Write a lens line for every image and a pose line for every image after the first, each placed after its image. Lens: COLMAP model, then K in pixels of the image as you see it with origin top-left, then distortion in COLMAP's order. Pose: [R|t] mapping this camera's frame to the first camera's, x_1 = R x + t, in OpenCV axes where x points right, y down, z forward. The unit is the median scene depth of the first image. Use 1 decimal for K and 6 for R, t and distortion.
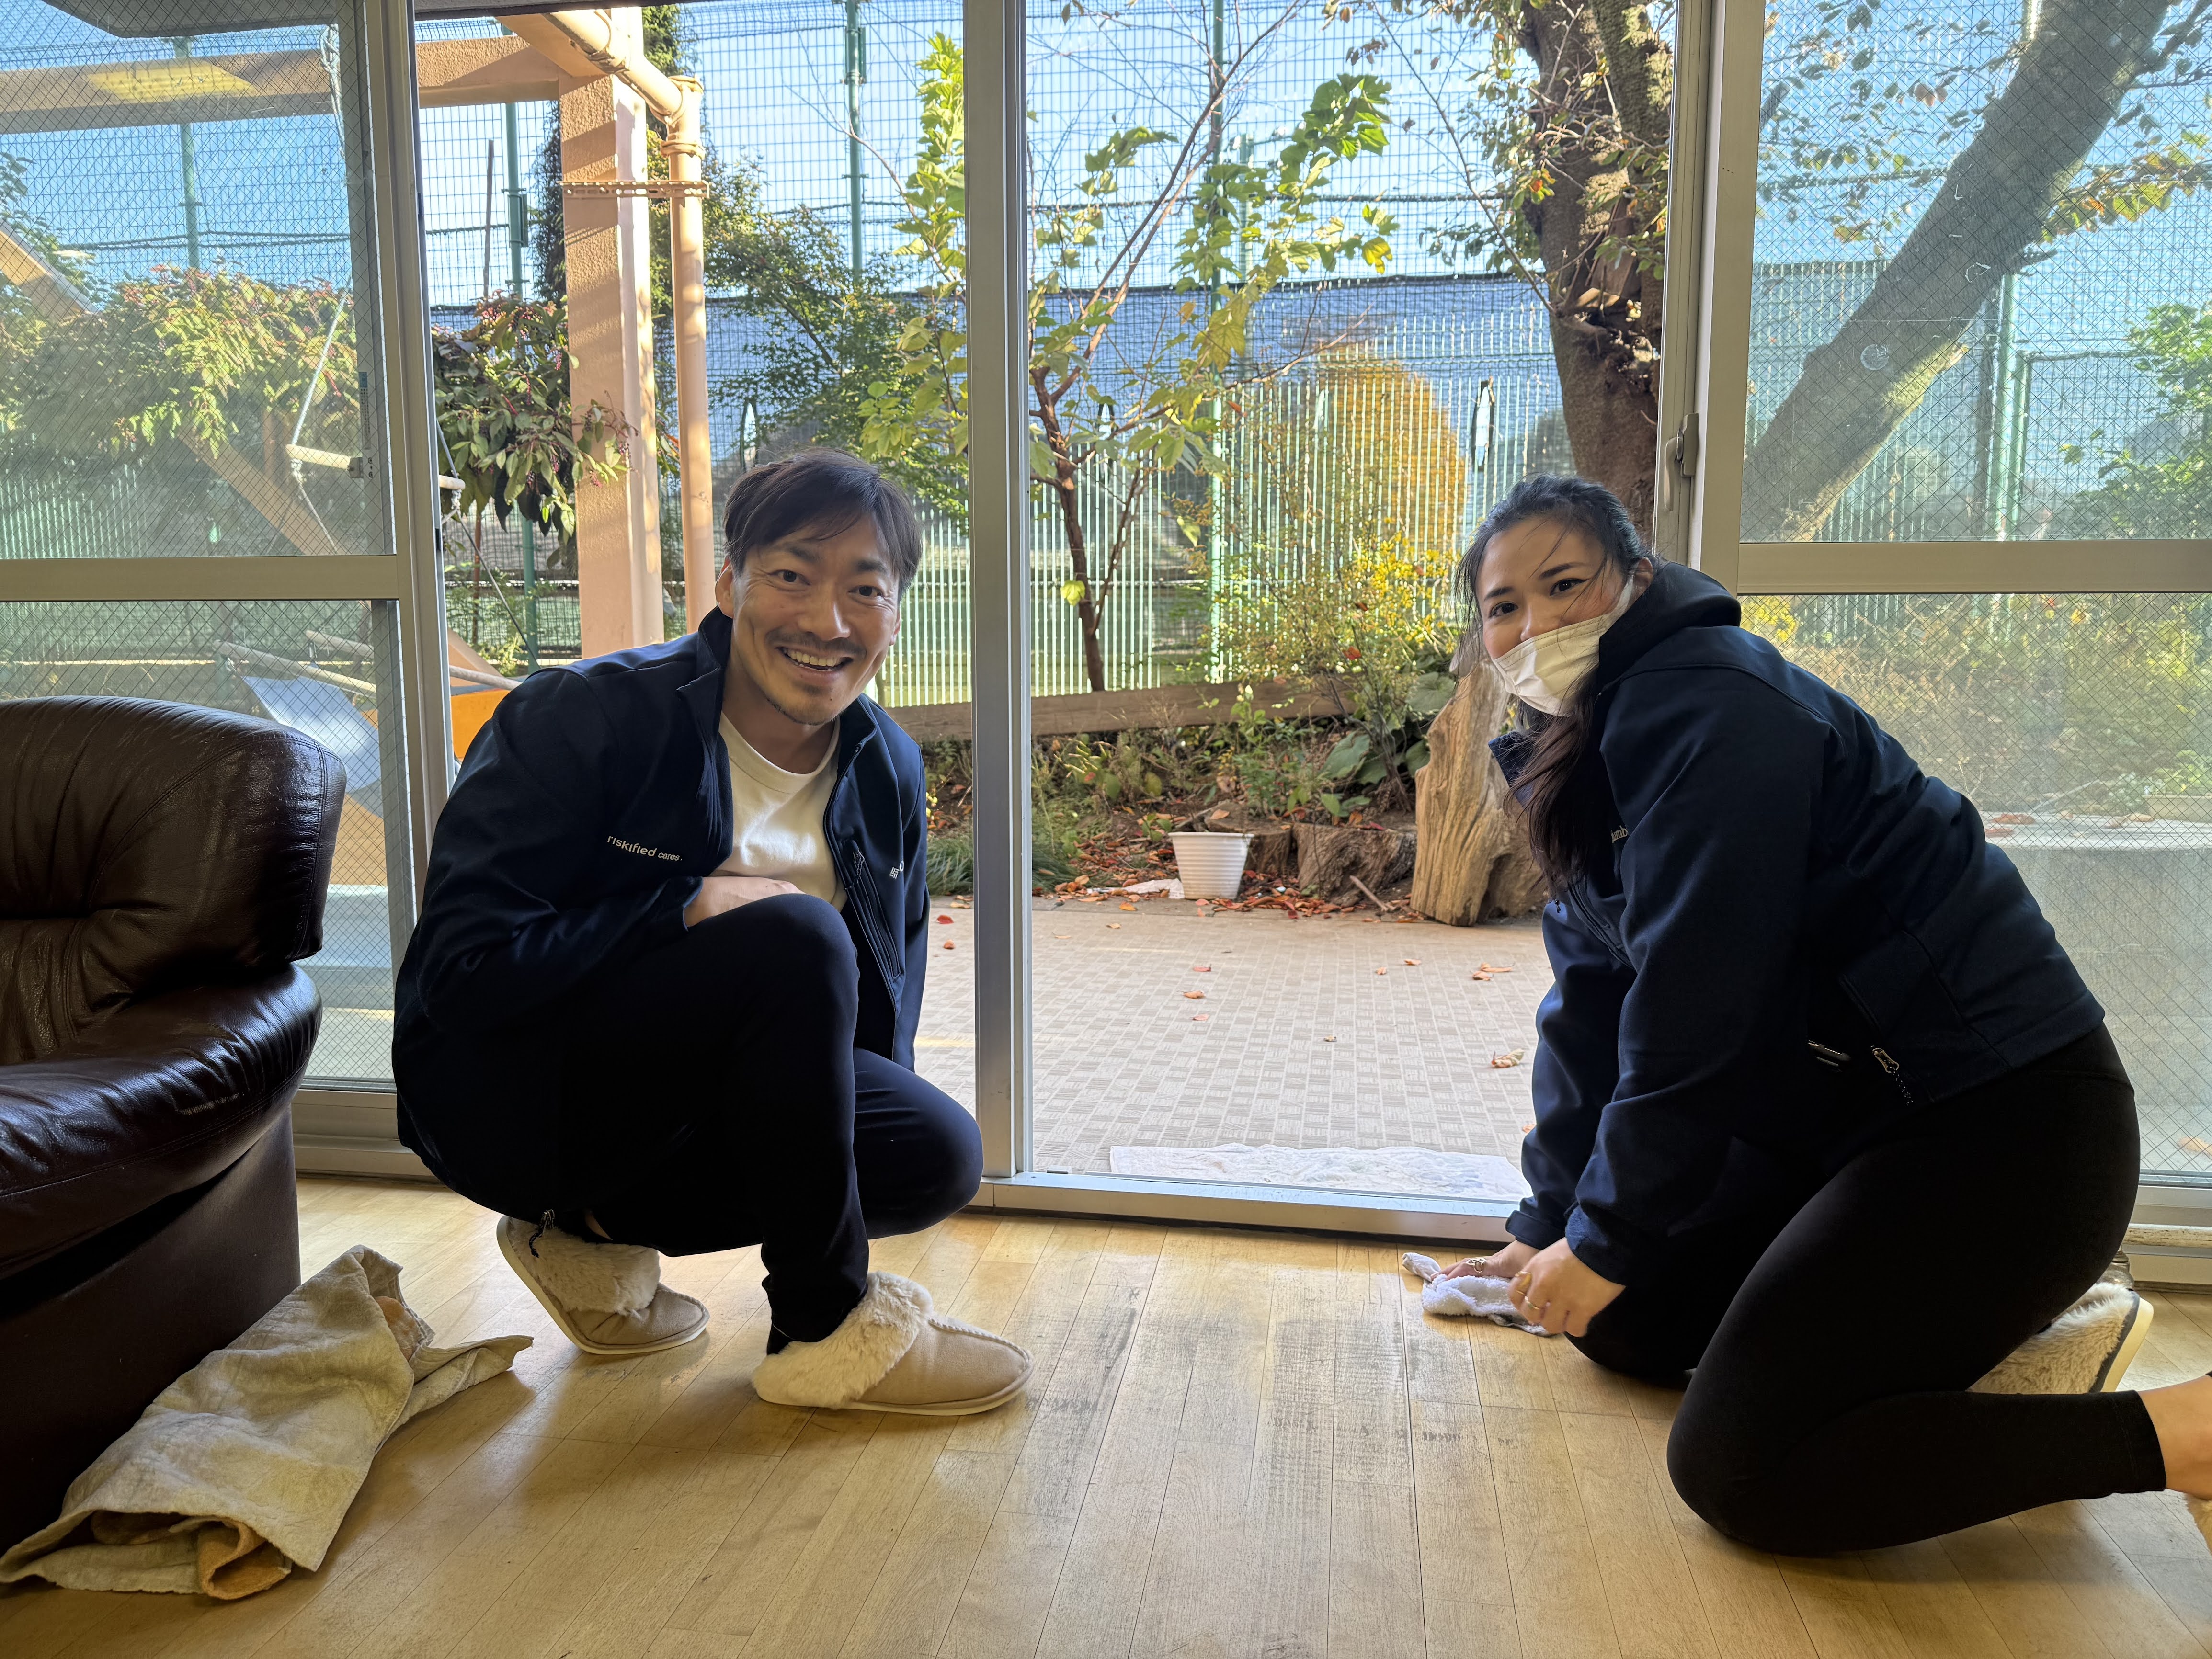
lens RADIAL K [[1554.1, 0, 1105.3], [0, 1554.1, 834.6], [0, 0, 1]] dist [-0.000258, -0.012230]
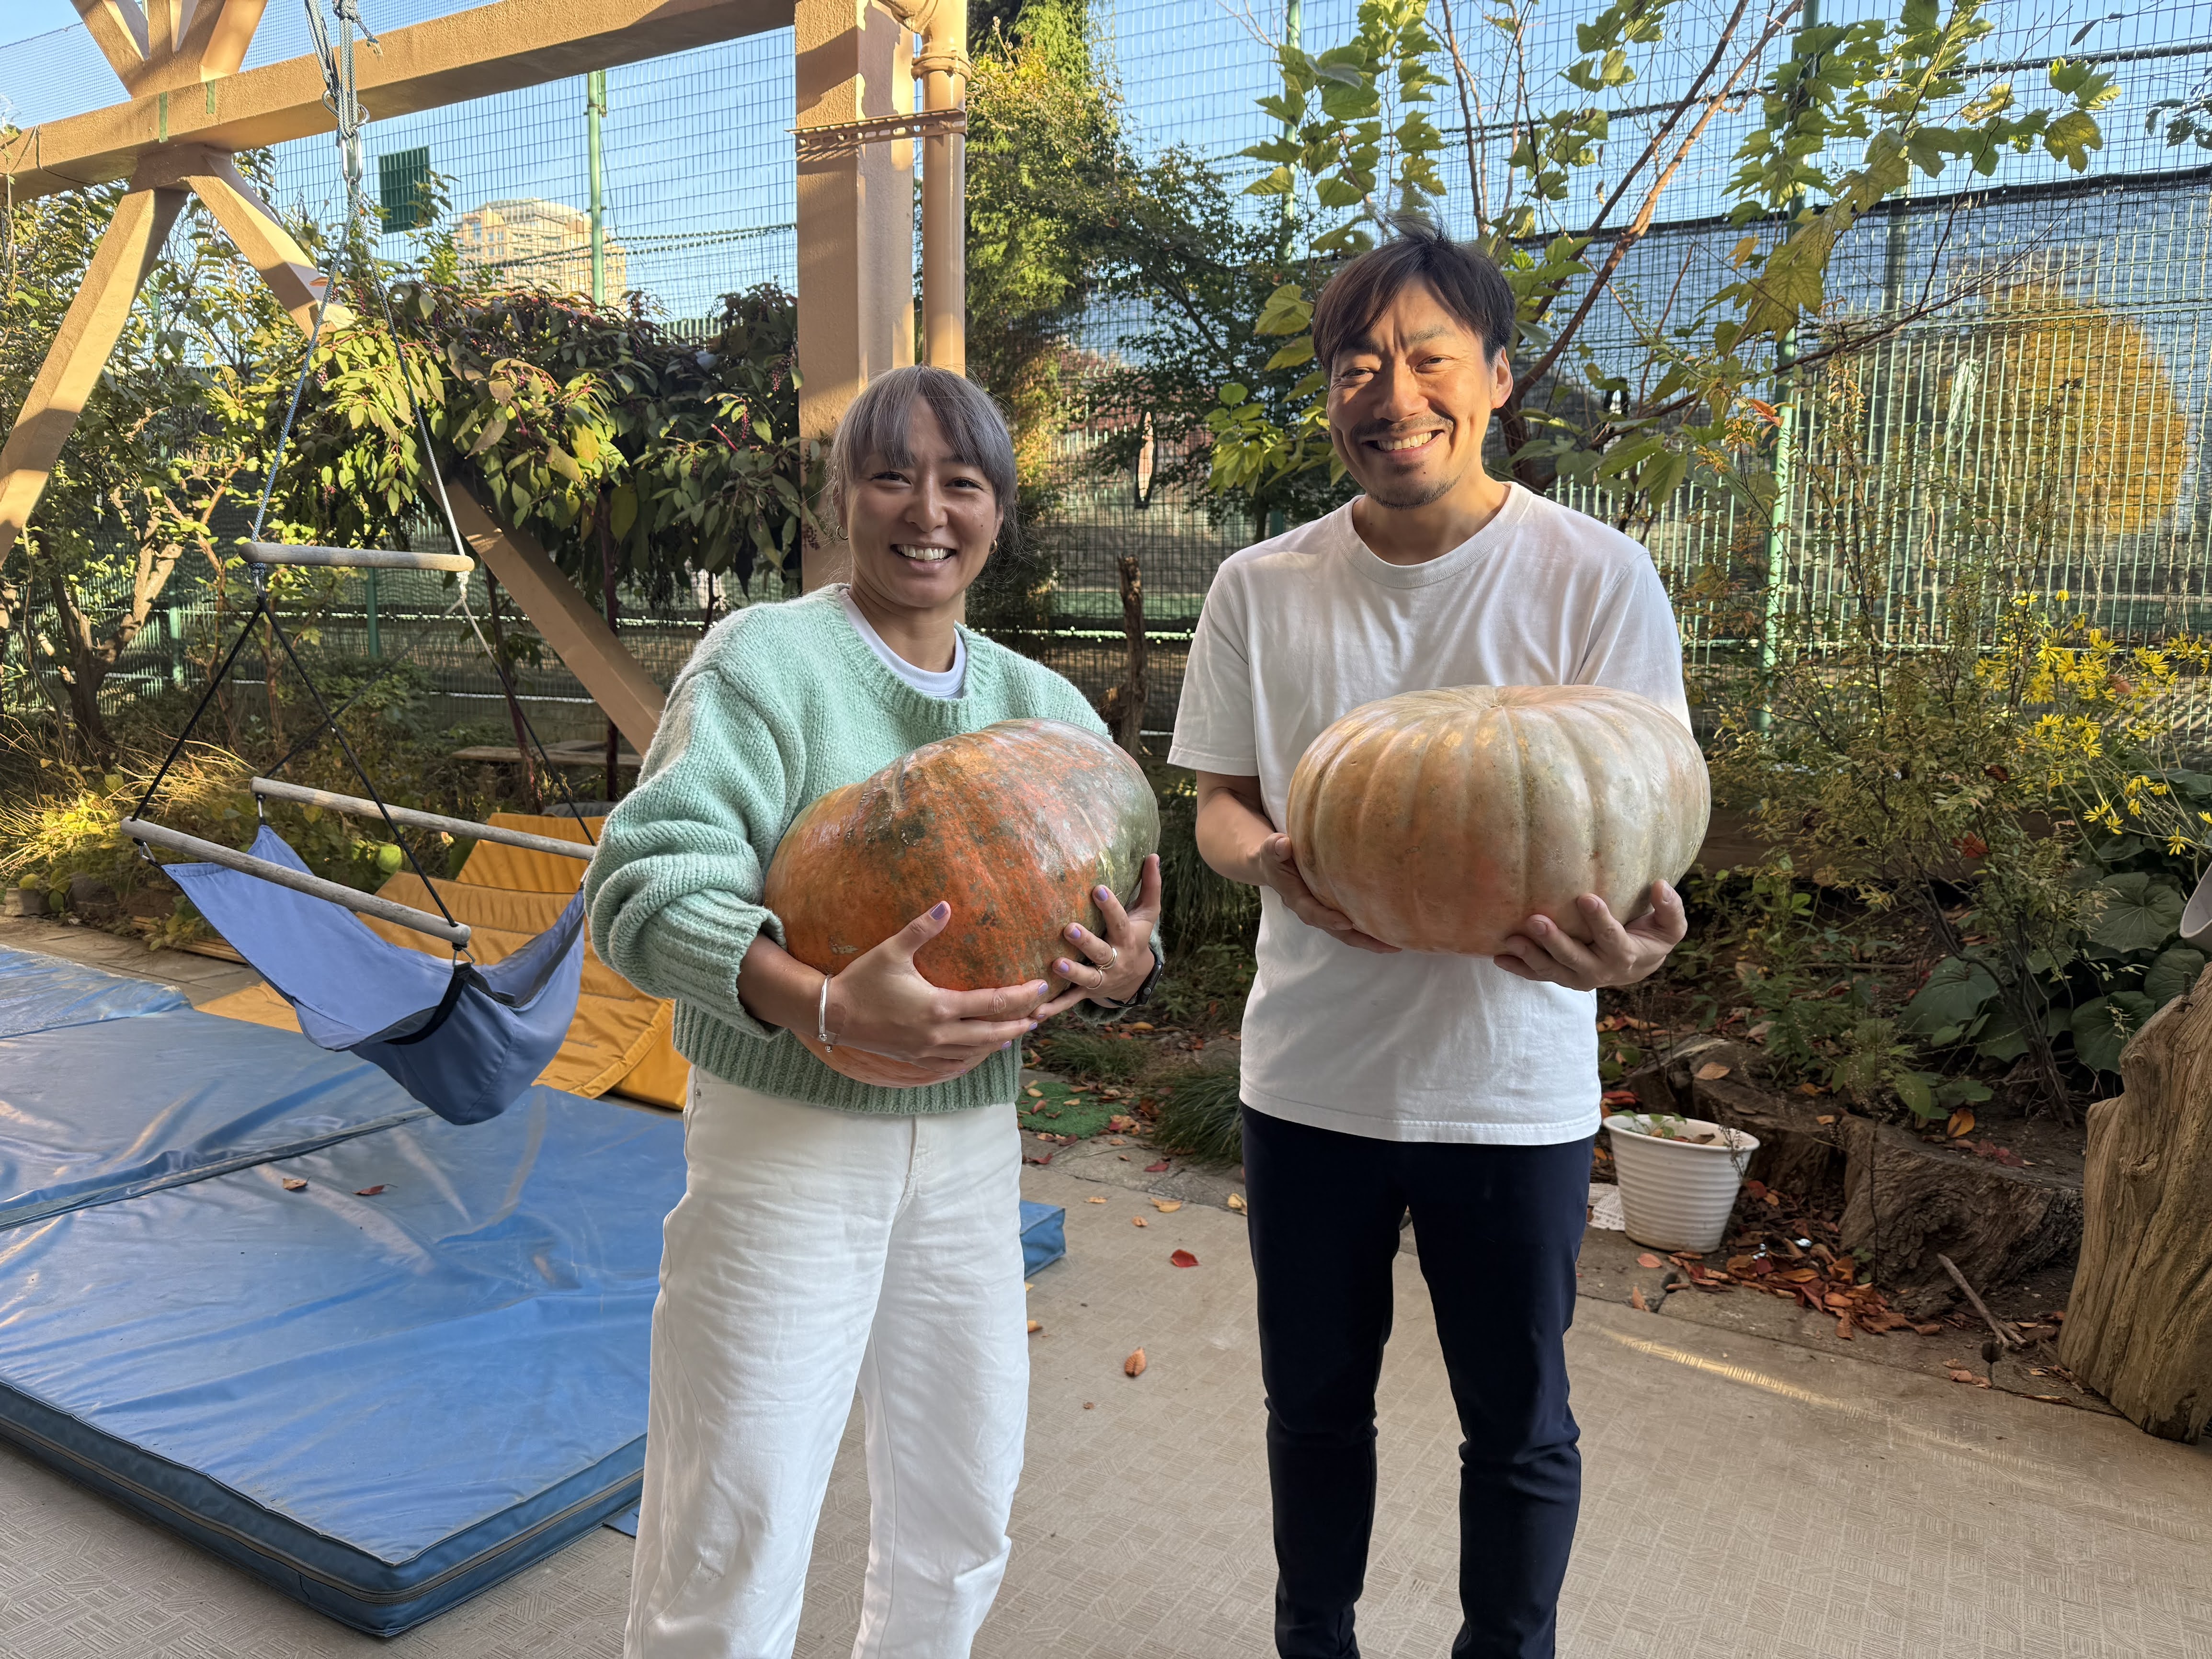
lens RADIAL K [[1554.1, 0, 1100.3], [0, 1554.1, 822.6], [0, 0, 1]] dist [-0.000258, -0.012230]
pose [[0.930880, 0.061346, -0.360139, 0.053424], [-0.058867, 0.998106, 0.017858, -0.091210], [0.360552, 0.004576, 0.932728, 0.289617]]
